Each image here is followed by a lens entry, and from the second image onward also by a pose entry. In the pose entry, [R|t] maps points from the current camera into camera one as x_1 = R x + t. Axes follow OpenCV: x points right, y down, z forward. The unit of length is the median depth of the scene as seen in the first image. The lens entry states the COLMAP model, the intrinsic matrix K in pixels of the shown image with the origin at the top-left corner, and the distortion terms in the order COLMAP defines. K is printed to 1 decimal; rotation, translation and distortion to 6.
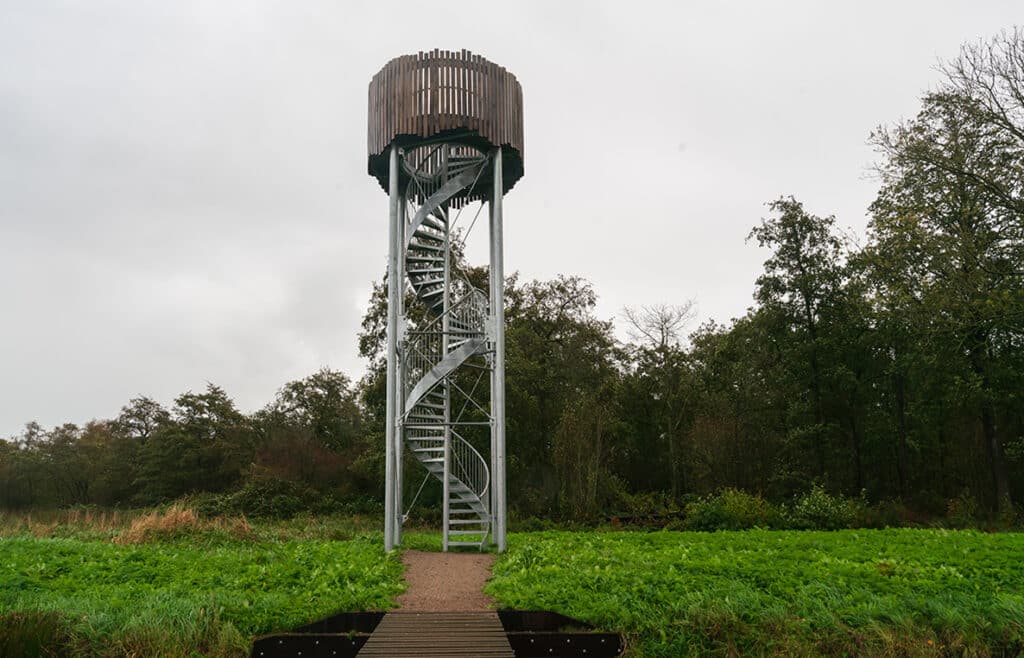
lens RADIAL K [[1143.2, 0, 512.0], [0, 1143.2, 329.0], [0, 0, 1]] dist [0.008229, 0.015556]
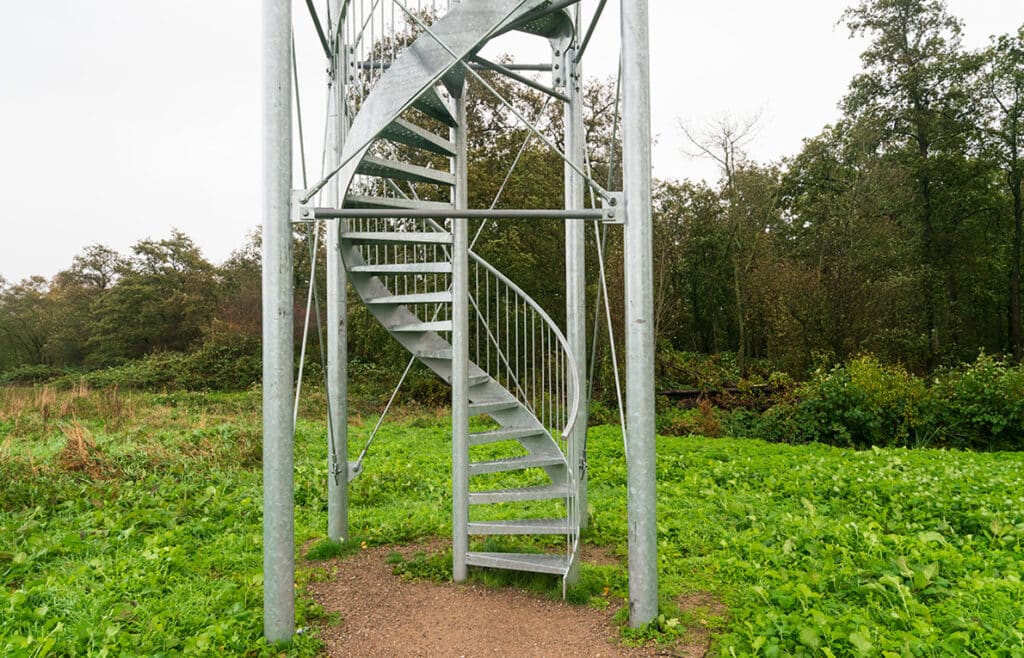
lens RADIAL K [[1143.2, 0, 512.0], [0, 1143.2, 329.0], [0, 0, 1]] dist [0.008229, 0.015556]
pose [[0.999980, -0.003887, 0.004893, -0.010998], [0.003227, 0.991740, 0.128226, 0.017848], [-0.005350, -0.128208, 0.991733, 0.166285]]
